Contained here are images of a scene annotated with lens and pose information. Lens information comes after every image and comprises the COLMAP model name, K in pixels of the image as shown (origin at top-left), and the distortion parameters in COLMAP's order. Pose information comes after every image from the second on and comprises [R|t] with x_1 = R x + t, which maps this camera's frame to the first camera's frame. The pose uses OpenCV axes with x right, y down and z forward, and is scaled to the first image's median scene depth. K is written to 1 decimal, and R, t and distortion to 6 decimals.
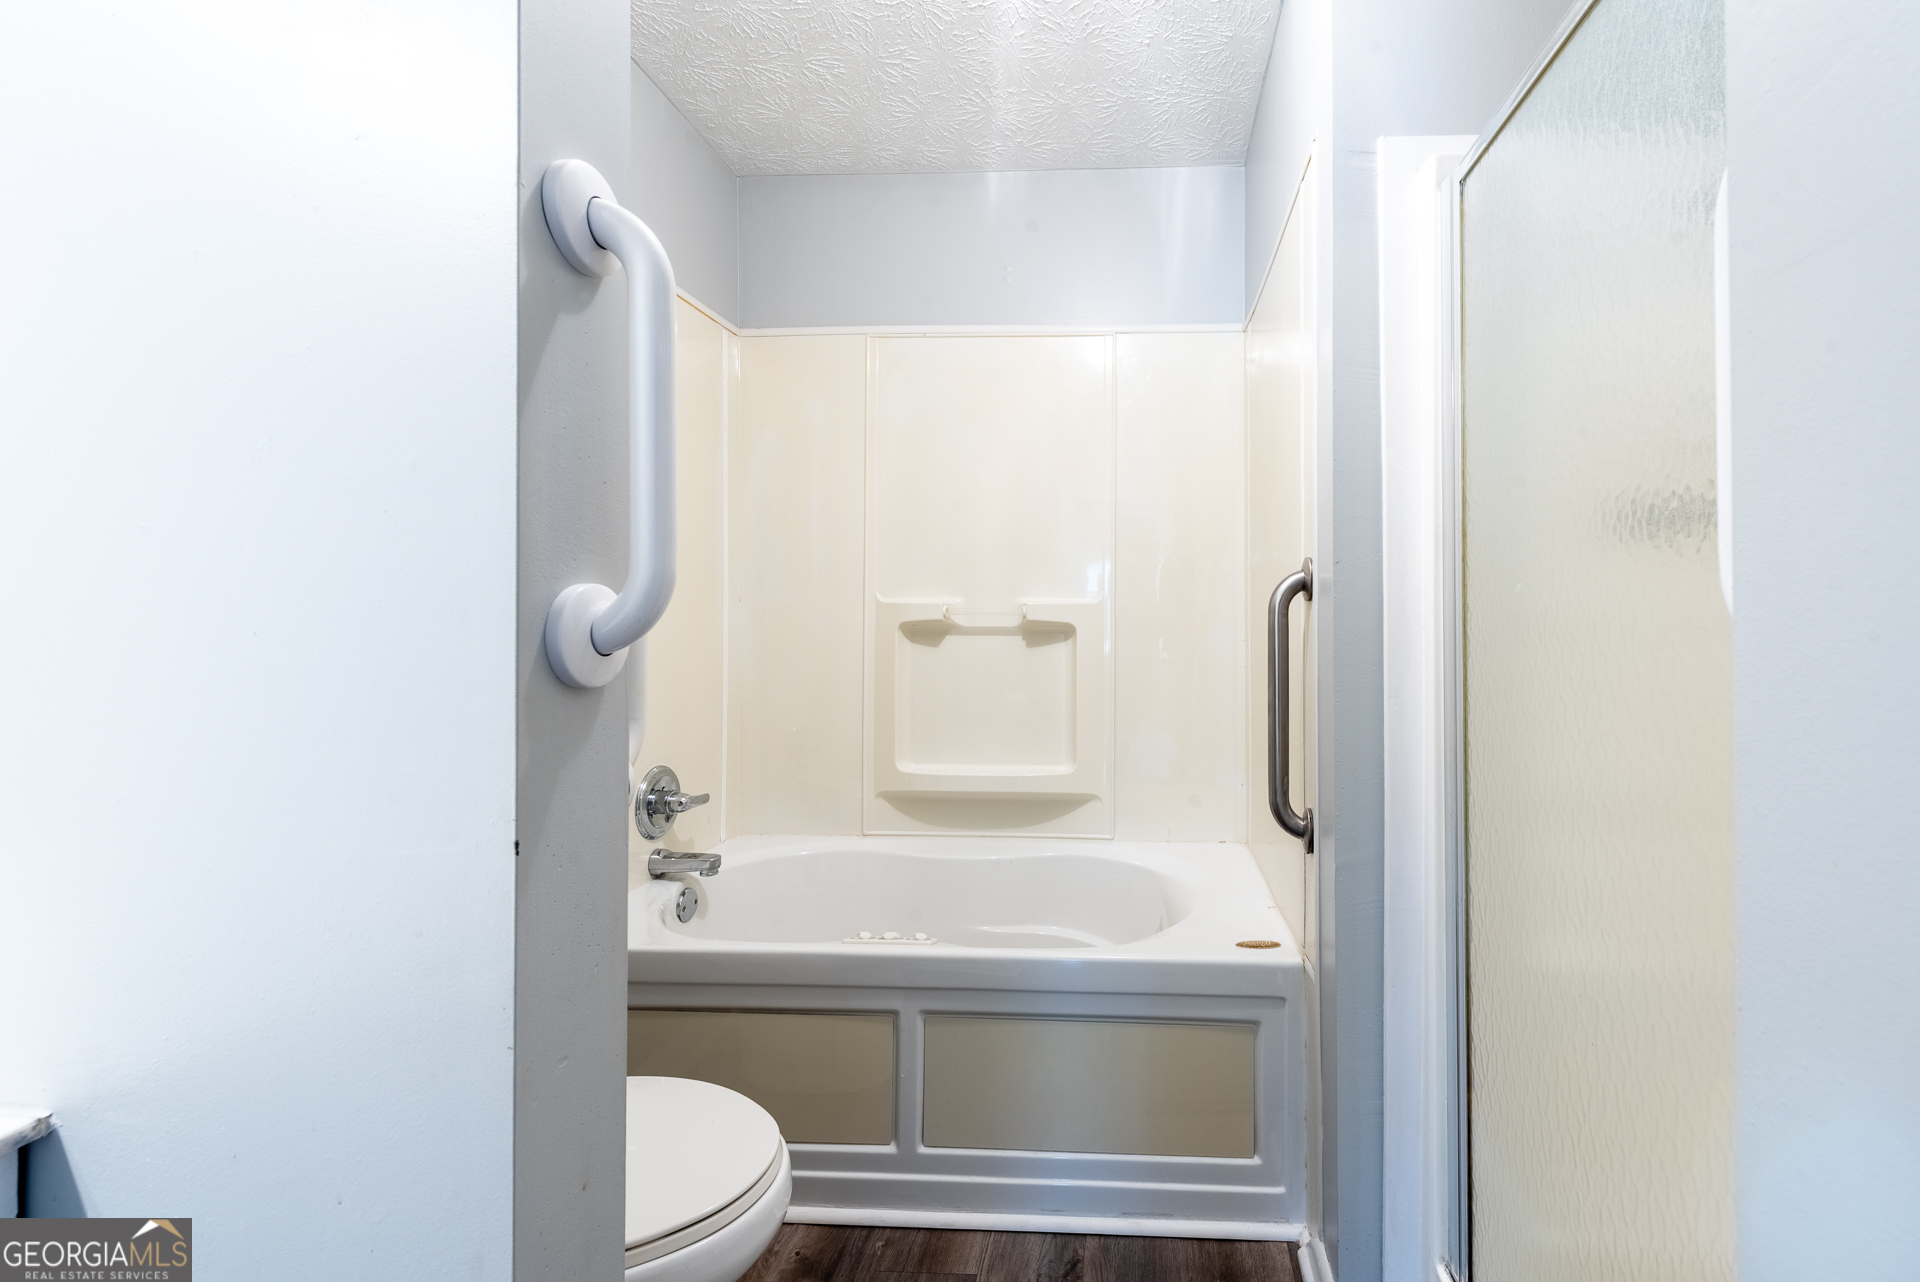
lens RADIAL K [[768.5, 0, 970.9], [0, 768.5, 623.1], [0, 0, 1]] dist [0.014707, -0.004205]
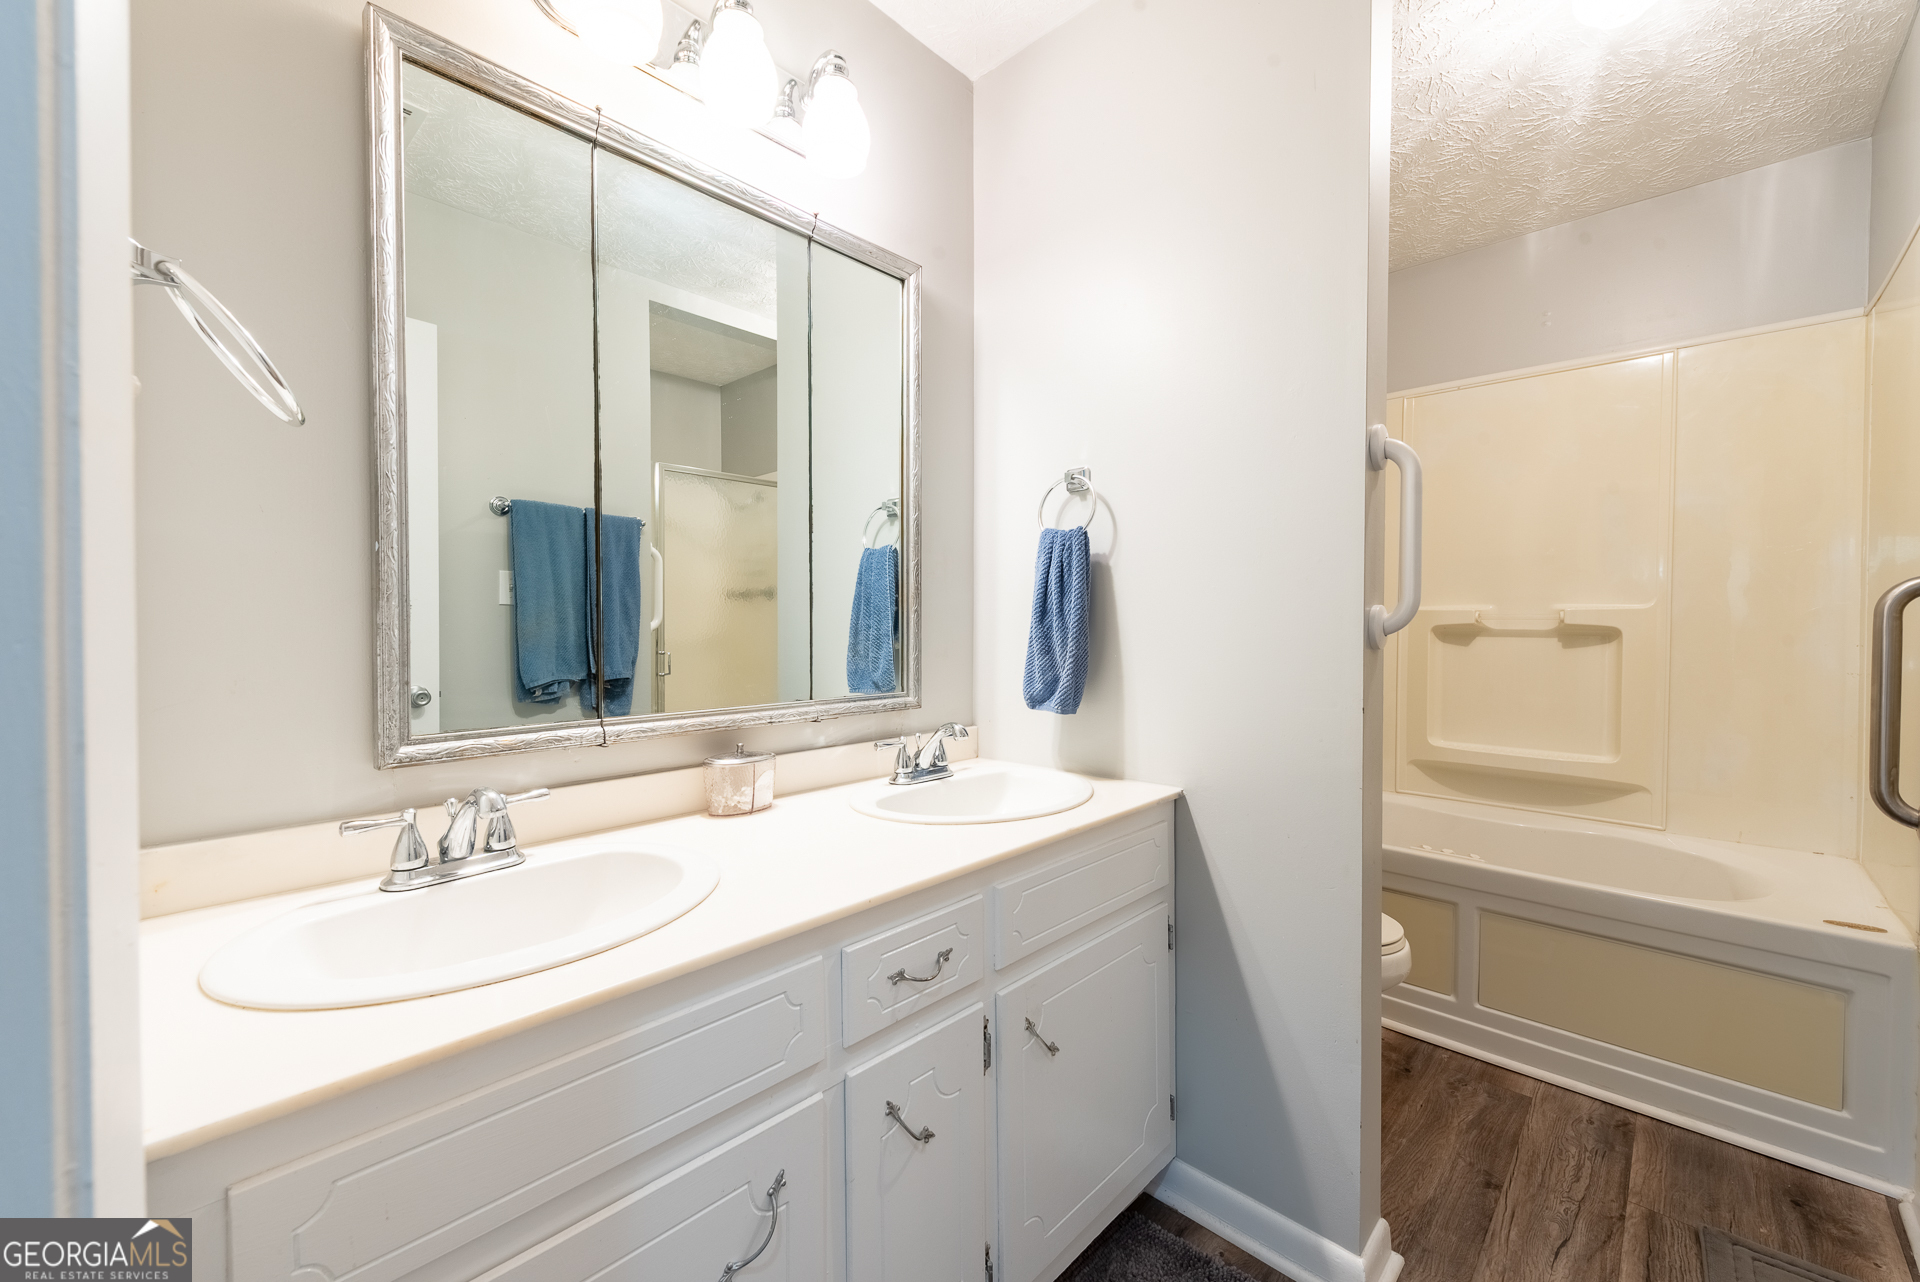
lens RADIAL K [[768.5, 0, 912.9], [0, 768.5, 639.7], [0, 0, 1]] dist [0.014707, -0.004205]
pose [[0.840368, 0.012058, -0.541882, -0.119775], [-0.005498, 0.999891, 0.013724, 0.009005], [0.541988, -0.008554, 0.840343, -0.500906]]
